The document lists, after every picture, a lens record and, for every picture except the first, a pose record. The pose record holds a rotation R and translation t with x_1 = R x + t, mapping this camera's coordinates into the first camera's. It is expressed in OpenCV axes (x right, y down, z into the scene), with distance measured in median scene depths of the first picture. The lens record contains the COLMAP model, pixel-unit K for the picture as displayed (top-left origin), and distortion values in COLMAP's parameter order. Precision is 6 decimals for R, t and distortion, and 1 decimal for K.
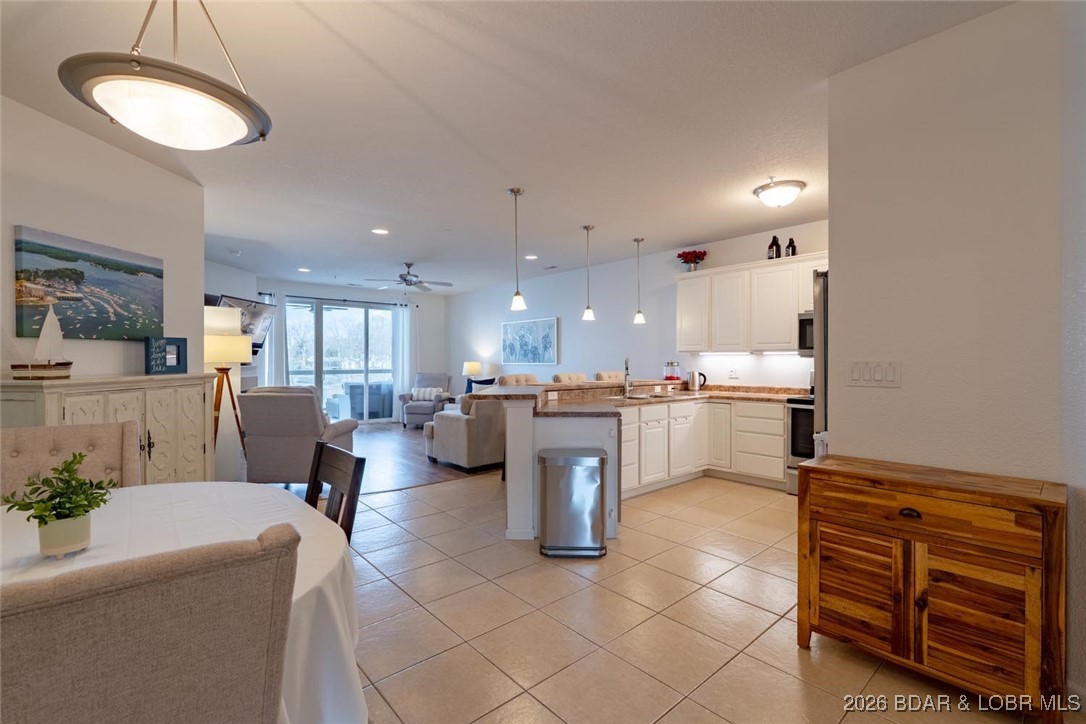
lens RADIAL K [[484.5, 0, 543.0], [0, 484.5, 362.0], [0, 0, 1]] dist [0.001087, -0.000561]
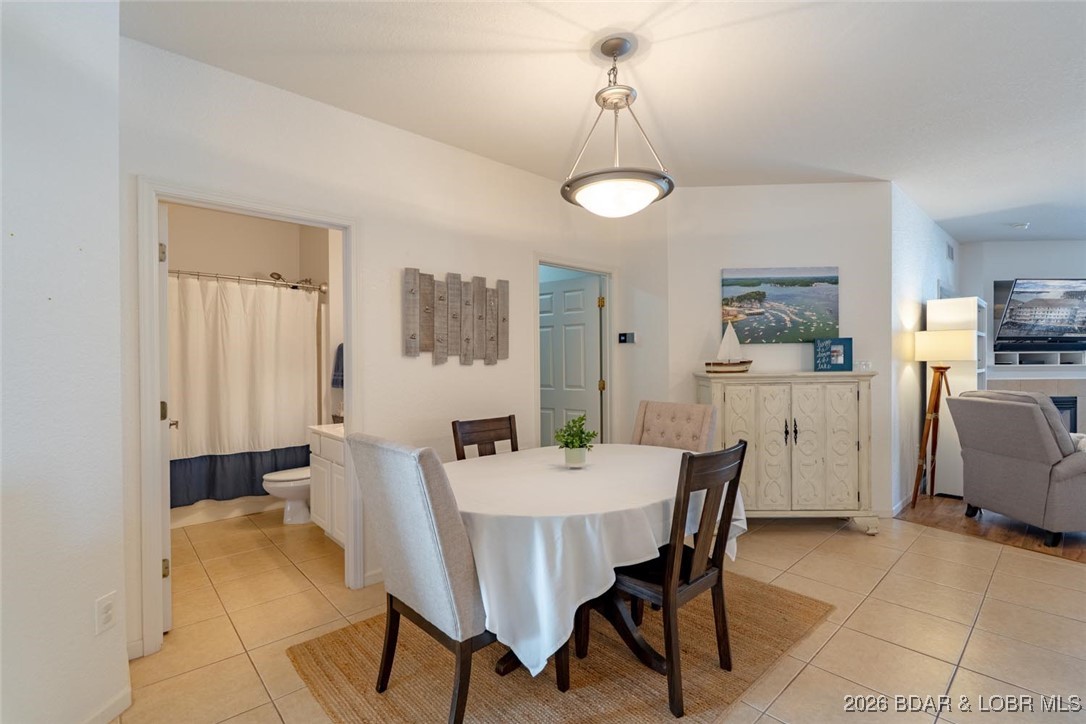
lens RADIAL K [[488.1, 0, 543.0], [0, 488.1, 362.0], [0, 0, 1]] dist [-0.005661, -0.000949]
pose [[0.020200, 0.002877, -0.999792, 0.200814], [0.003022, 0.999991, 0.002939, -0.001332], [0.999791, -0.003081, 0.020192, 0.207666]]
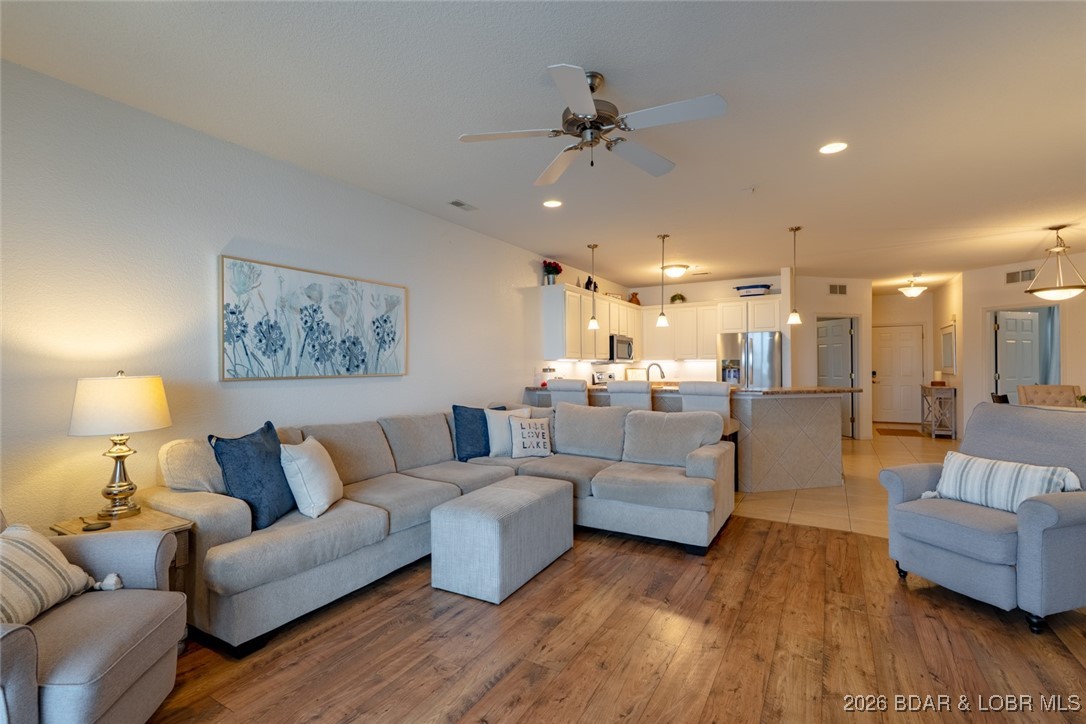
lens RADIAL K [[500.5, 0, 541.6], [0, 500.5, 363.3], [0, 0, 1]] dist [-0.001328, 0.000283]
pose [[-0.326727, 0.006031, 0.945100, -0.806112], [0.009933, 0.999946, -0.002948, -0.007908], [-0.945067, 0.008425, -0.326769, 1.554290]]
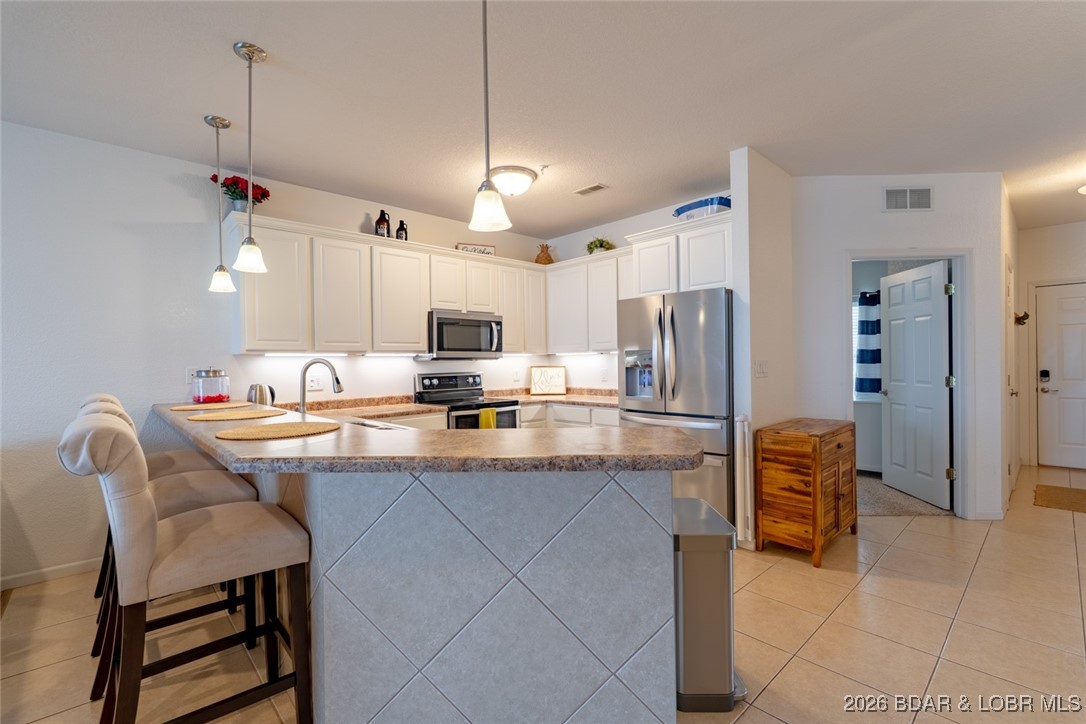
lens RADIAL K [[488.1, 0, 543.0], [0, 488.1, 362.0], [0, 0, 1]] dist [-0.005661, -0.000949]
pose [[-0.036030, 0.000168, 0.999351, -0.335050], [0.016811, 0.999859, 0.000438, -0.002433], [-0.999209, 0.016816, -0.036028, 0.743641]]
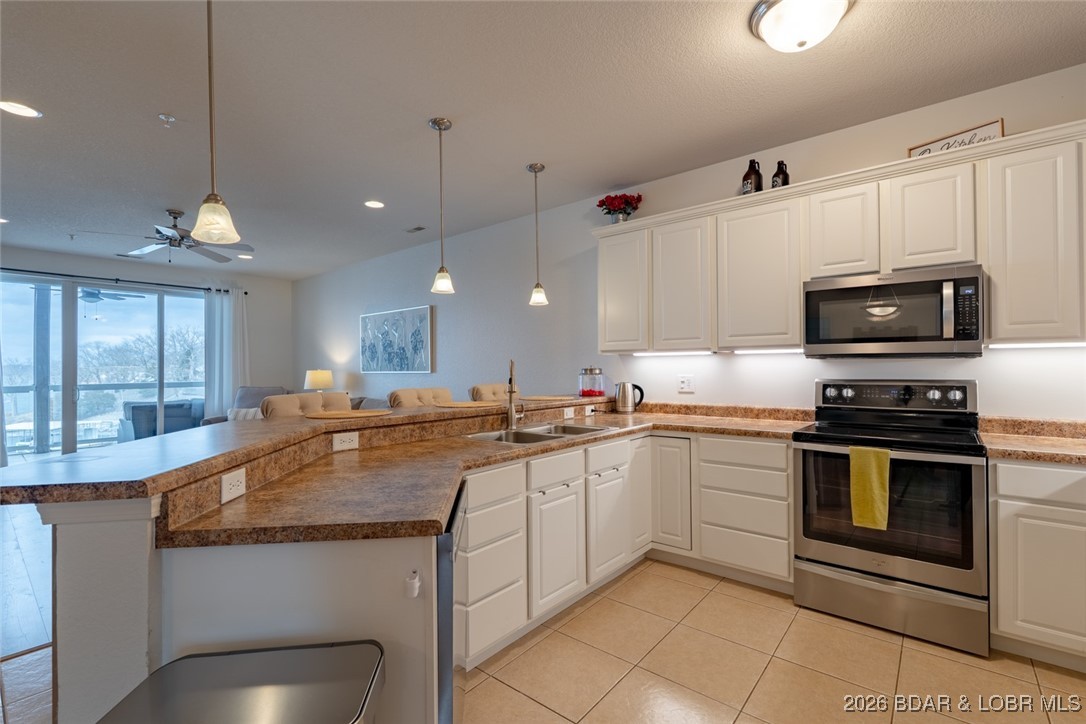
lens RADIAL K [[484.5, 0, 543.0], [0, 484.5, 362.0], [0, 0, 1]] dist [0.001087, -0.000561]
pose [[0.987258, -0.005934, 0.159017, 0.115459], [0.008197, 0.999874, -0.013578, 0.000267], [-0.158916, 0.014708, 0.987183, 0.430579]]
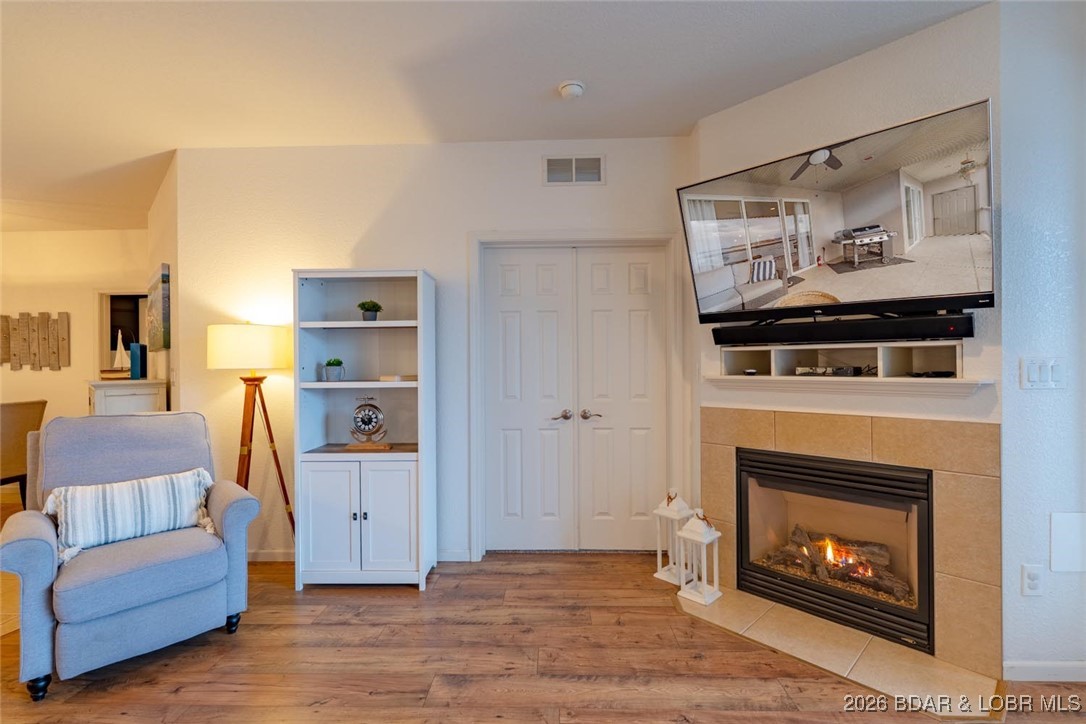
lens RADIAL K [[487.6, 0, 543.0], [0, 487.6, 362.0], [0, 0, 1]] dist [-0.000170, 0.000029]
pose [[-0.675881, 0.008868, -0.736958, -0.387053], [0.009592, 0.999949, 0.003236, -0.006355], [0.736949, -0.004882, -0.675931, 1.496402]]
